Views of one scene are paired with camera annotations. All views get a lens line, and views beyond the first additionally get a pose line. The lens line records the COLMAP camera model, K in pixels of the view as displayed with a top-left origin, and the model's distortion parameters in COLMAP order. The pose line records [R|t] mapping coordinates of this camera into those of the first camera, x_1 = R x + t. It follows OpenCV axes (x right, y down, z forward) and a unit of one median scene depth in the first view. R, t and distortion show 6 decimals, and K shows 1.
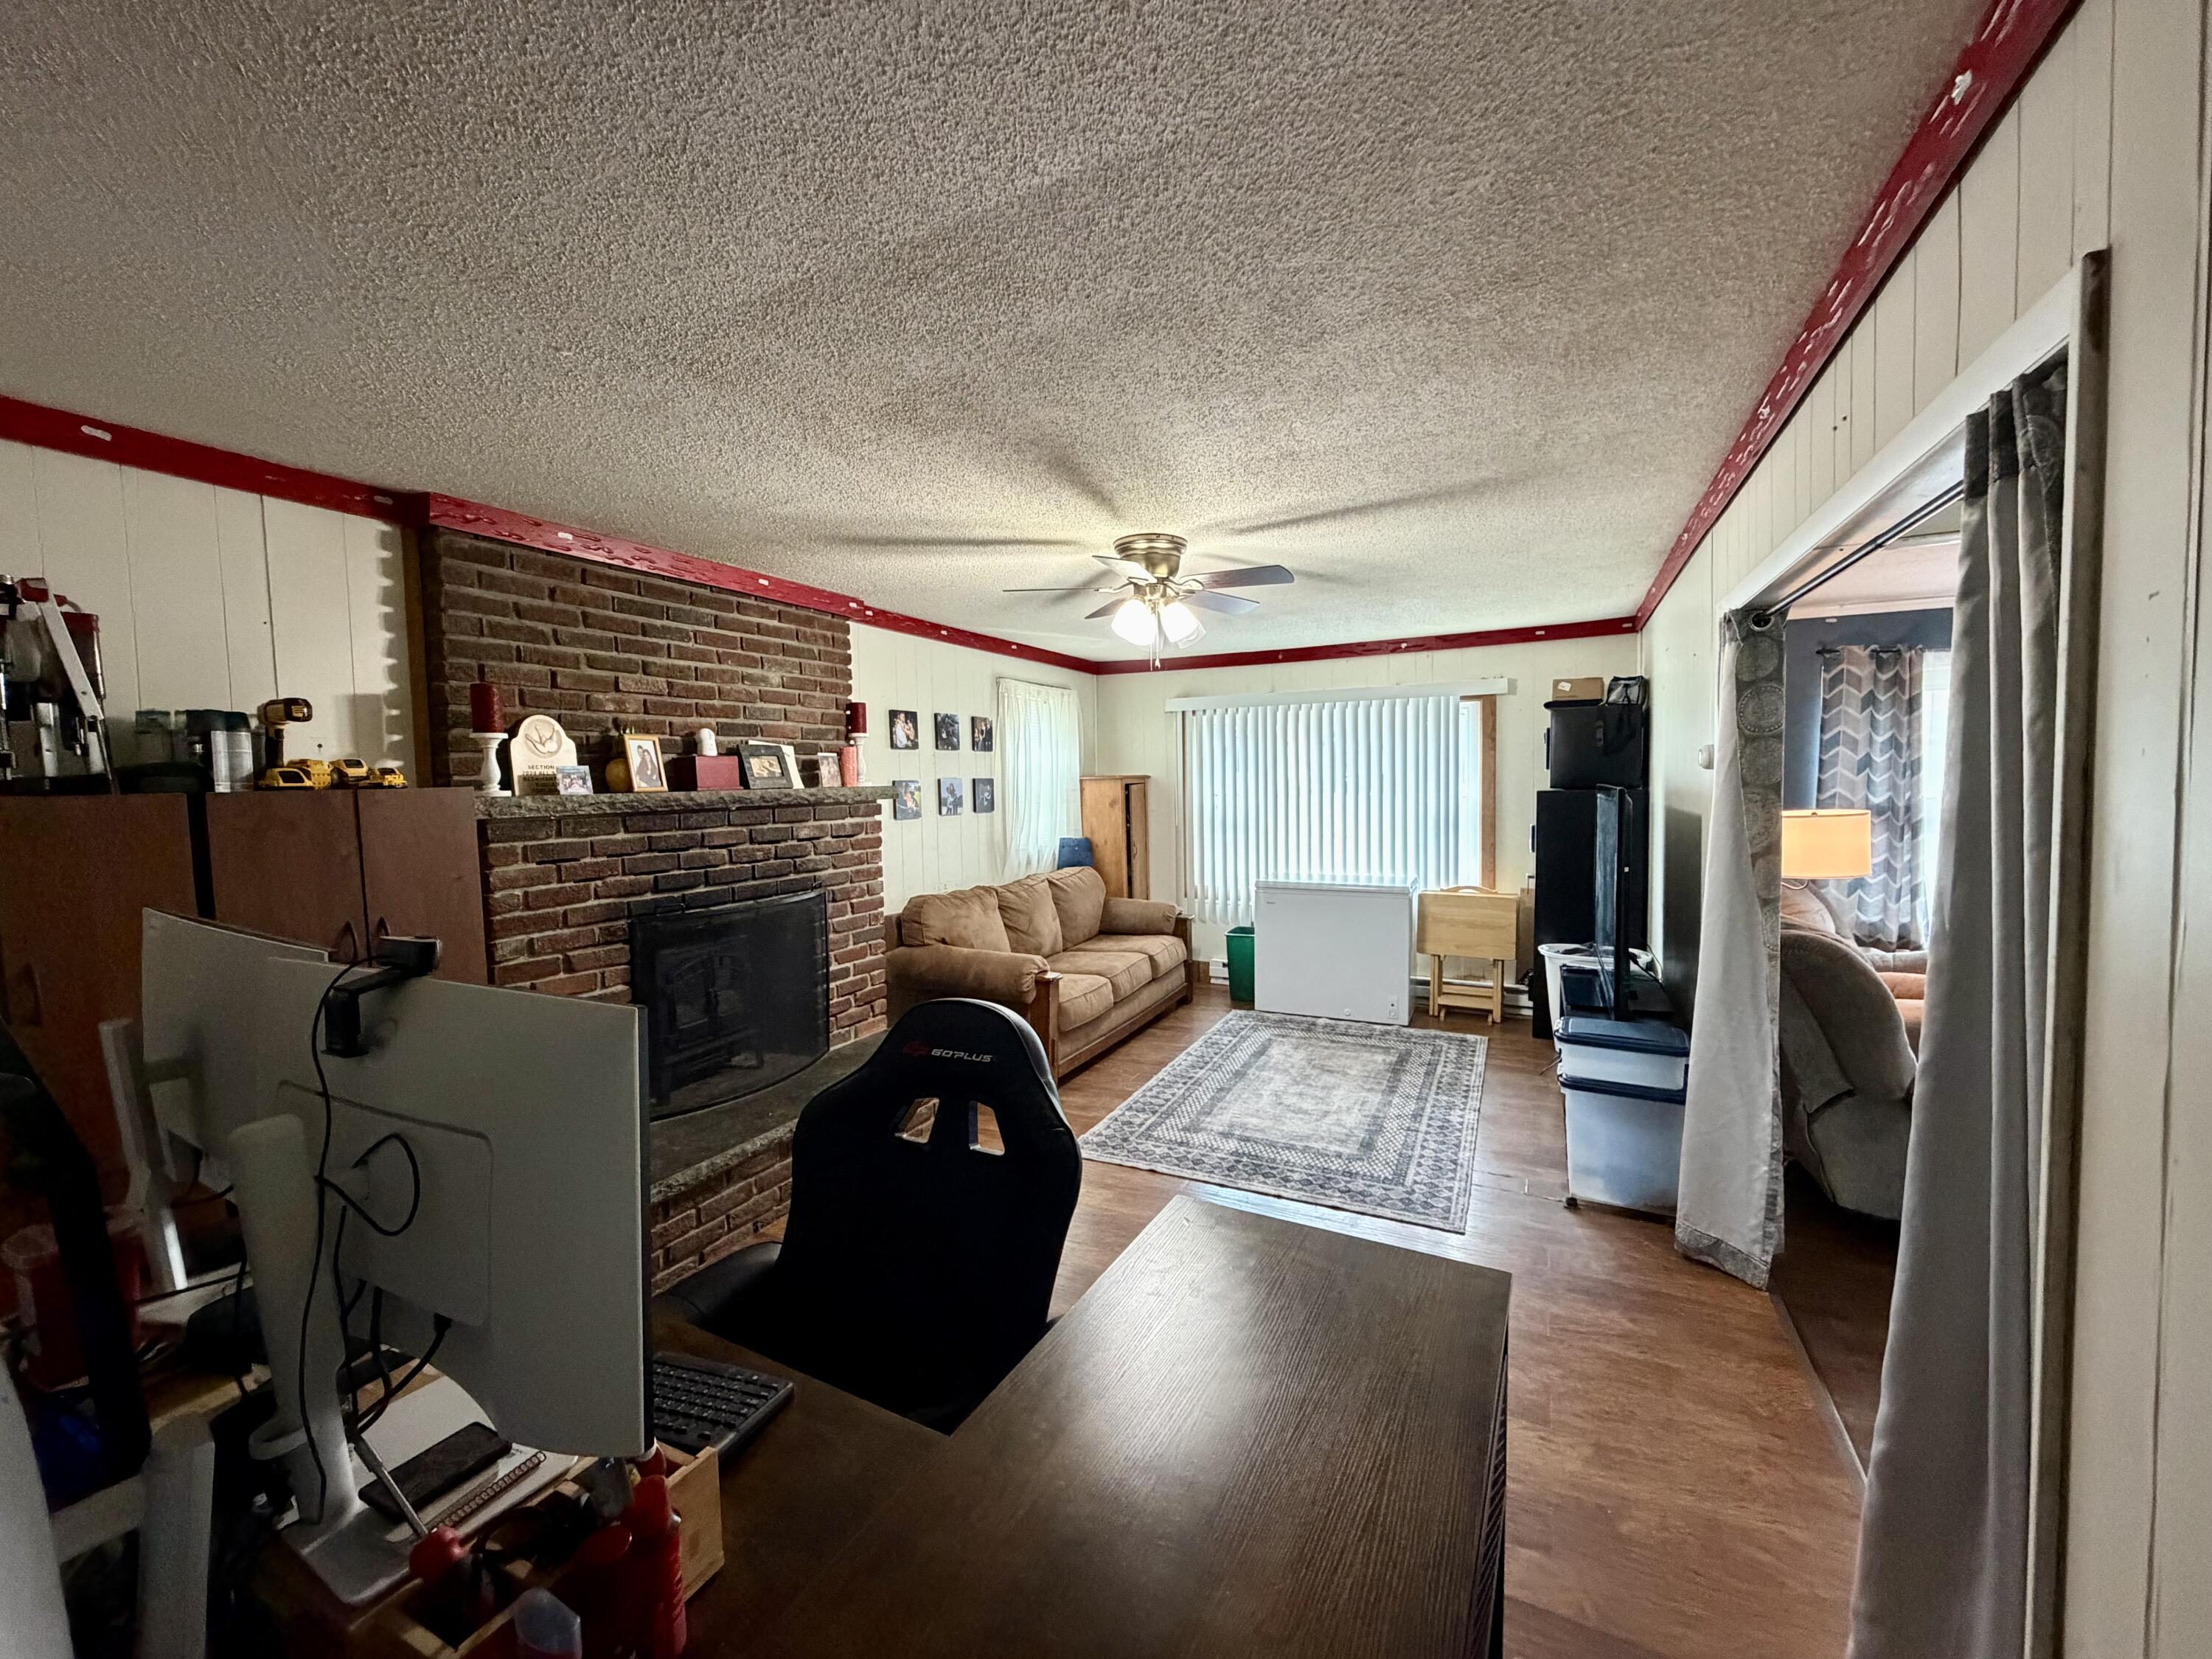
lens RADIAL K [[882.8, 0, 1100.9], [0, 882.8, 827.8], [0, 0, 1]] dist [0.000318, 0.000007]
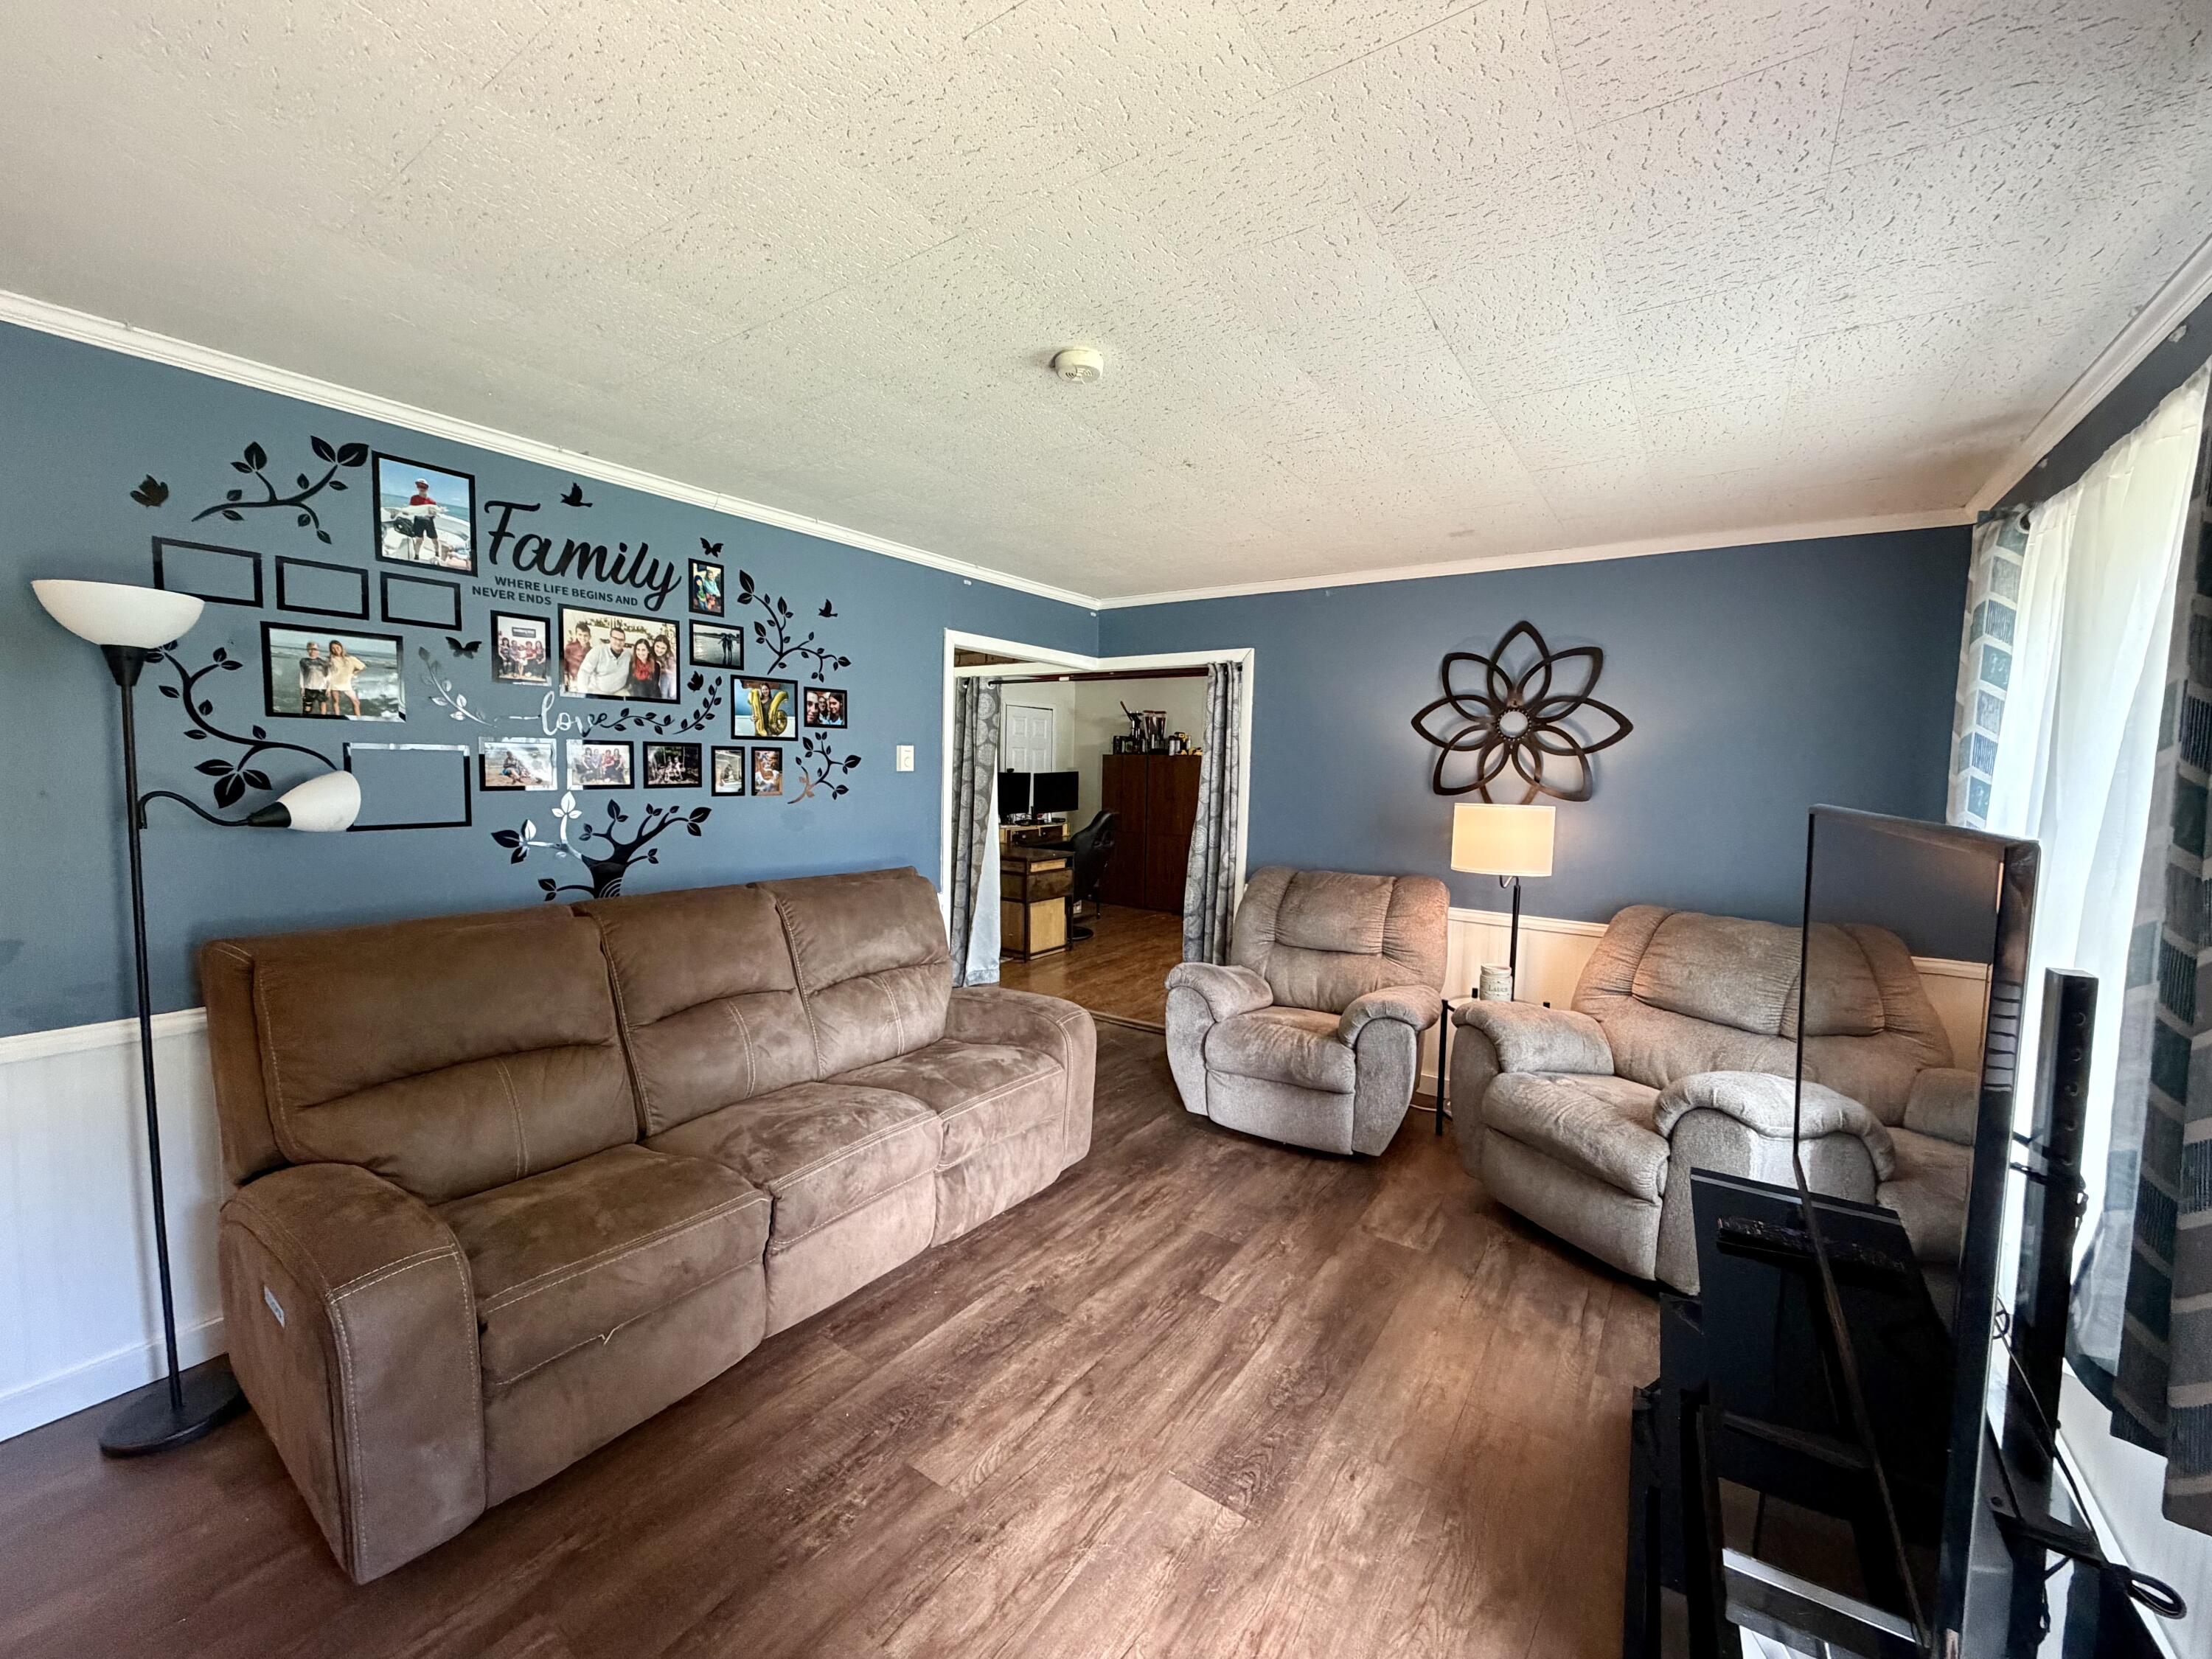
lens RADIAL K [[882.8, 0, 1103.9], [0, 882.8, 828.2], [0, 0, 1]] dist [0.000318, 0.000007]
pose [[-0.140258, 0.090923, -0.985931, 1.632221], [-0.072951, 0.992119, 0.101871, -0.051819], [0.987424, 0.086213, -0.132520, 0.652969]]
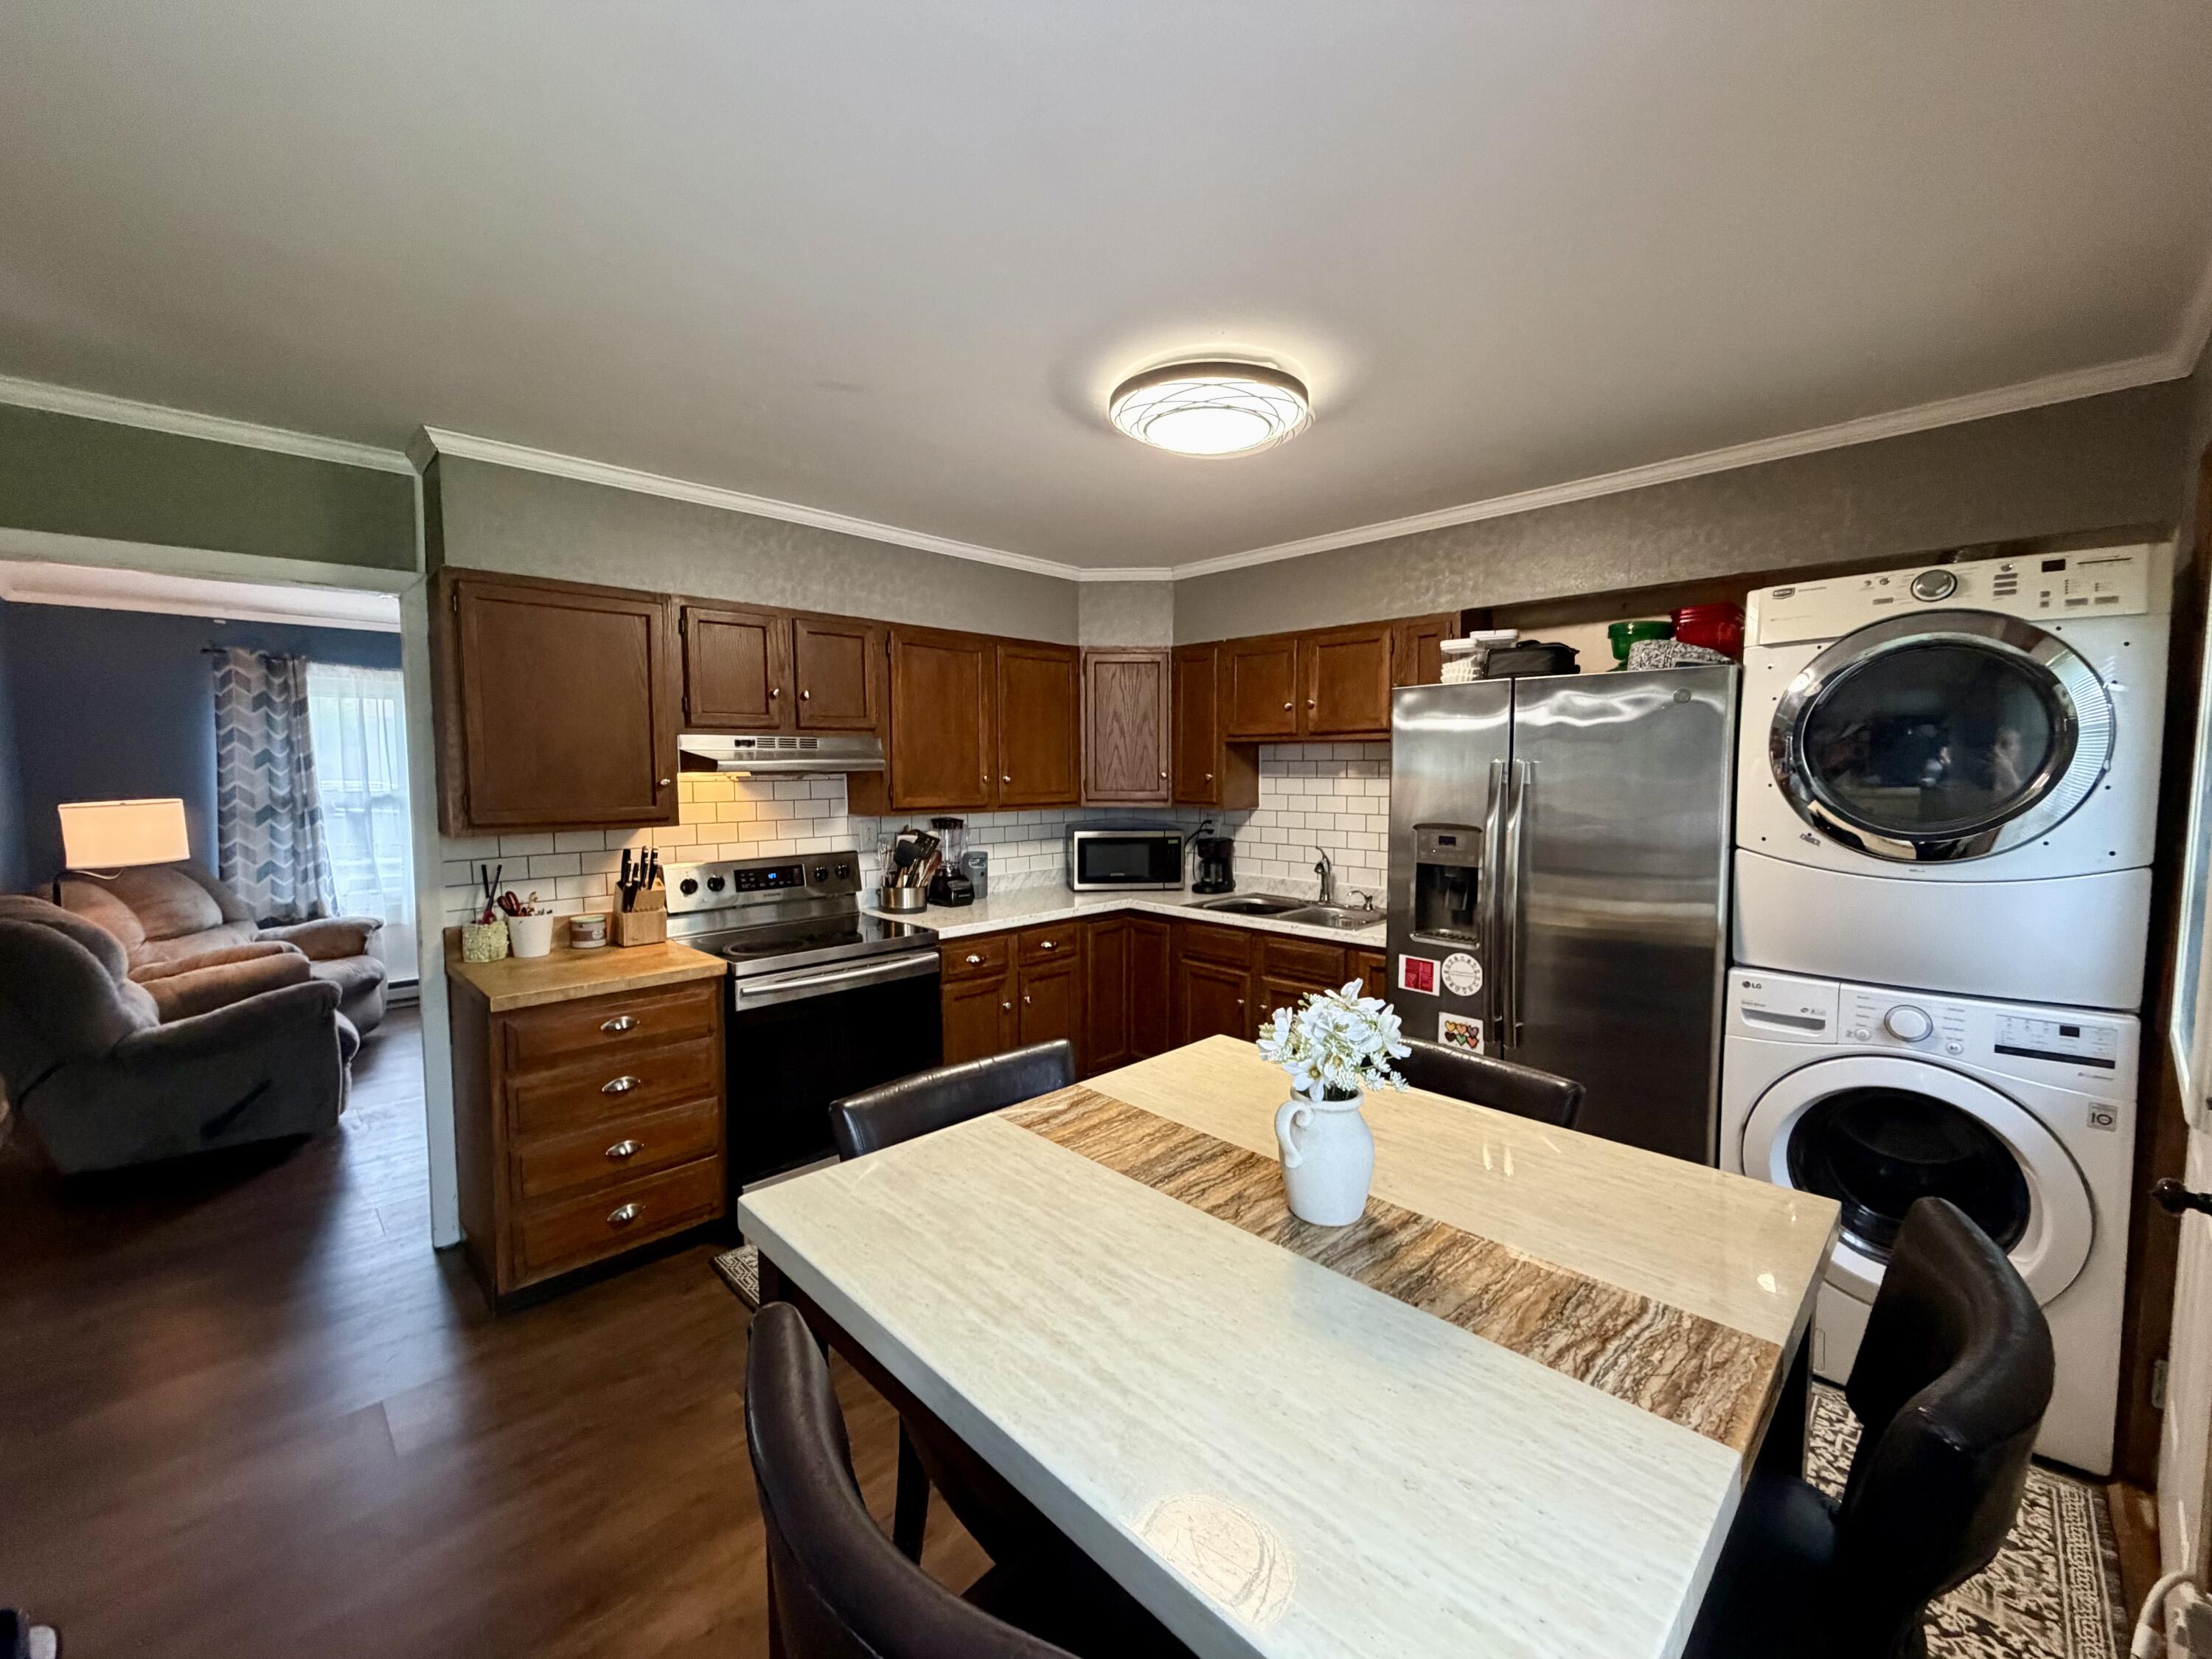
lens RADIAL K [[882.8, 0, 1098.6], [0, 882.8, 825.6], [0, 0, 1]] dist [0.000318, 0.000007]
pose [[0.323678, -0.044654, 0.945113, 0.186852], [0.048901, 0.998340, 0.030421, 0.030054], [-0.944903, 0.036370, 0.325325, -0.366719]]
